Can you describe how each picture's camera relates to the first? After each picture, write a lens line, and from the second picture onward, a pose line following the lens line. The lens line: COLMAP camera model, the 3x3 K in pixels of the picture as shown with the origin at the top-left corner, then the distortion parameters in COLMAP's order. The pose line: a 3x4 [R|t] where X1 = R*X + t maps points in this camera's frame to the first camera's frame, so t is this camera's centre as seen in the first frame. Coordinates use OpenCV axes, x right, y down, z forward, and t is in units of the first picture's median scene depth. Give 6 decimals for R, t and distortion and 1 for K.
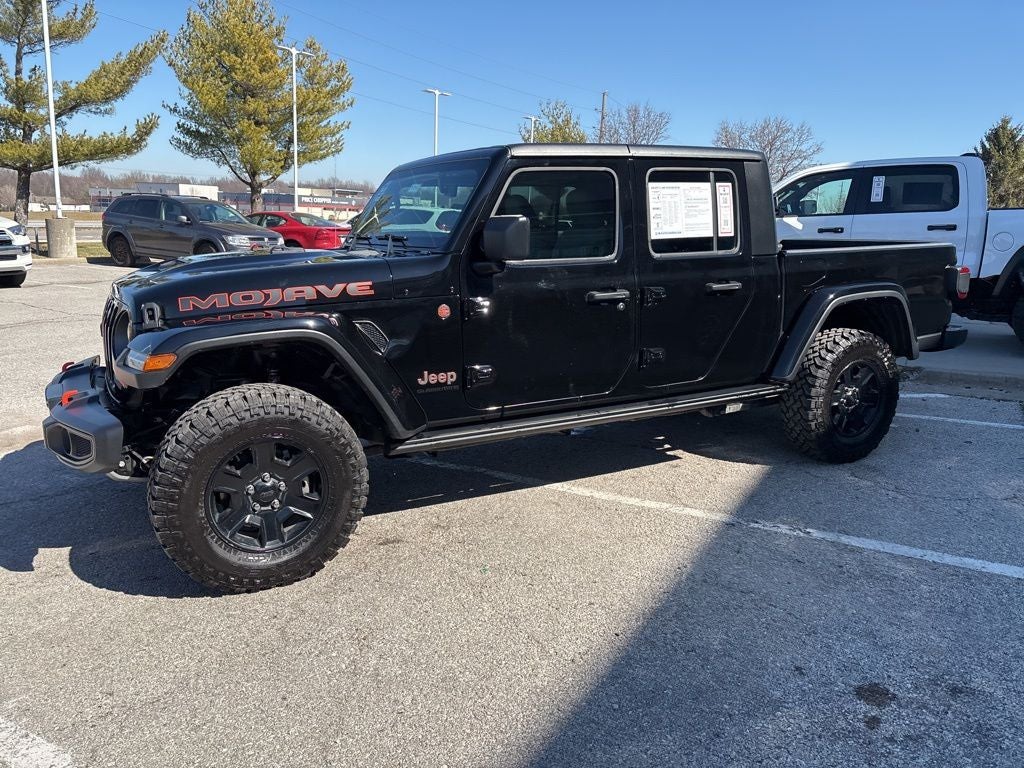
lens RADIAL K [[775.1, 0, 509.8], [0, 775.1, 377.0], [0, 0, 1]] dist [0.048071, -0.056907]
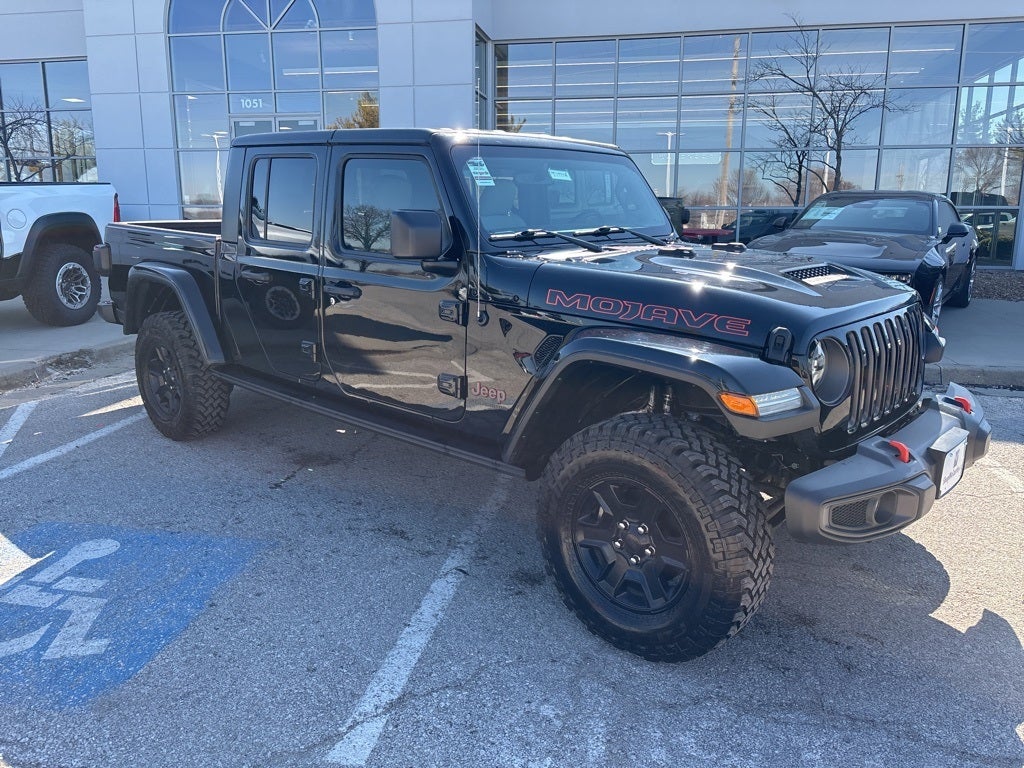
lens RADIAL K [[775.1, 0, 510.1], [0, 775.1, 380.6], [0, 0, 1]] dist [0.048071, -0.056907]
pose [[-0.307989, -0.224219, 0.924591, -0.967458], [0.175075, 0.941878, 0.286730, -0.285403], [-0.935142, 0.250183, -0.250833, 1.317050]]
